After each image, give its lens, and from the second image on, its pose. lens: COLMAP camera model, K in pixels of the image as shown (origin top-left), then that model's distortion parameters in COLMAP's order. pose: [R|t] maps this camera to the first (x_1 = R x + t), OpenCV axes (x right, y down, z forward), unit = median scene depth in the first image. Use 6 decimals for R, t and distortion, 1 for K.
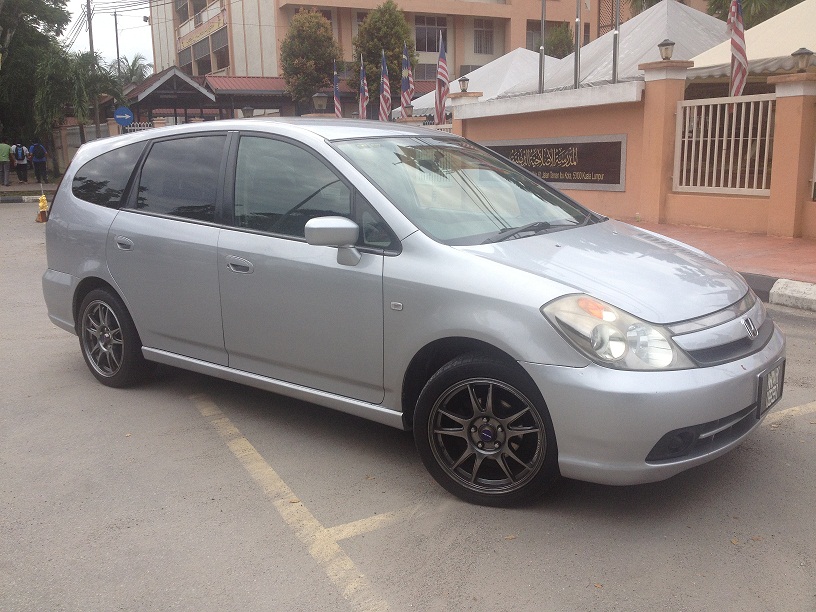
lens RADIAL K [[816.6, 0, 408.0], [0, 816.6, 306.0], [0, 0, 1]] dist [0.150424, -0.310817]
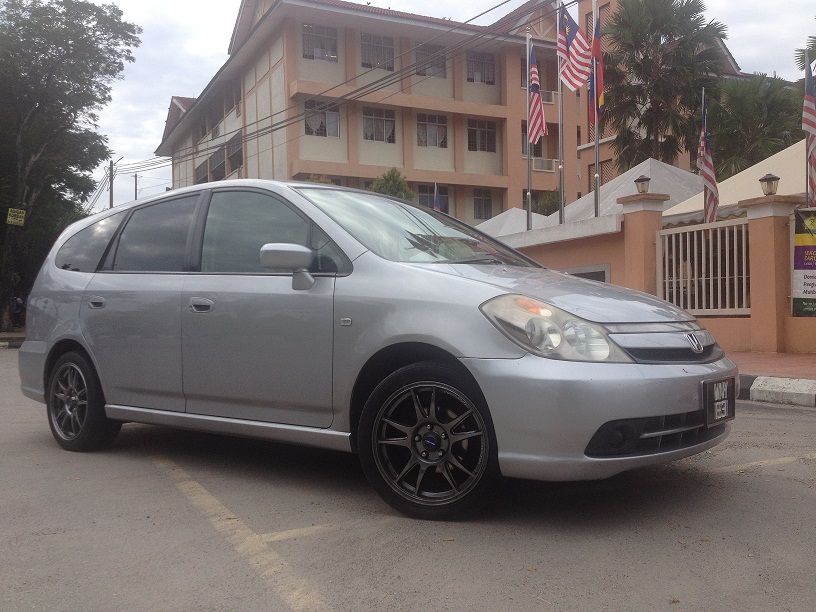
lens RADIAL K [[816.6, 0, 408.0], [0, 816.6, 306.0], [0, 0, 1]] dist [0.150424, -0.310817]
pose [[0.999801, 0.005224, -0.019231, 0.080879], [-0.009440, 0.974039, -0.226185, 0.204041], [0.017550, 0.226322, 0.973895, 0.006626]]
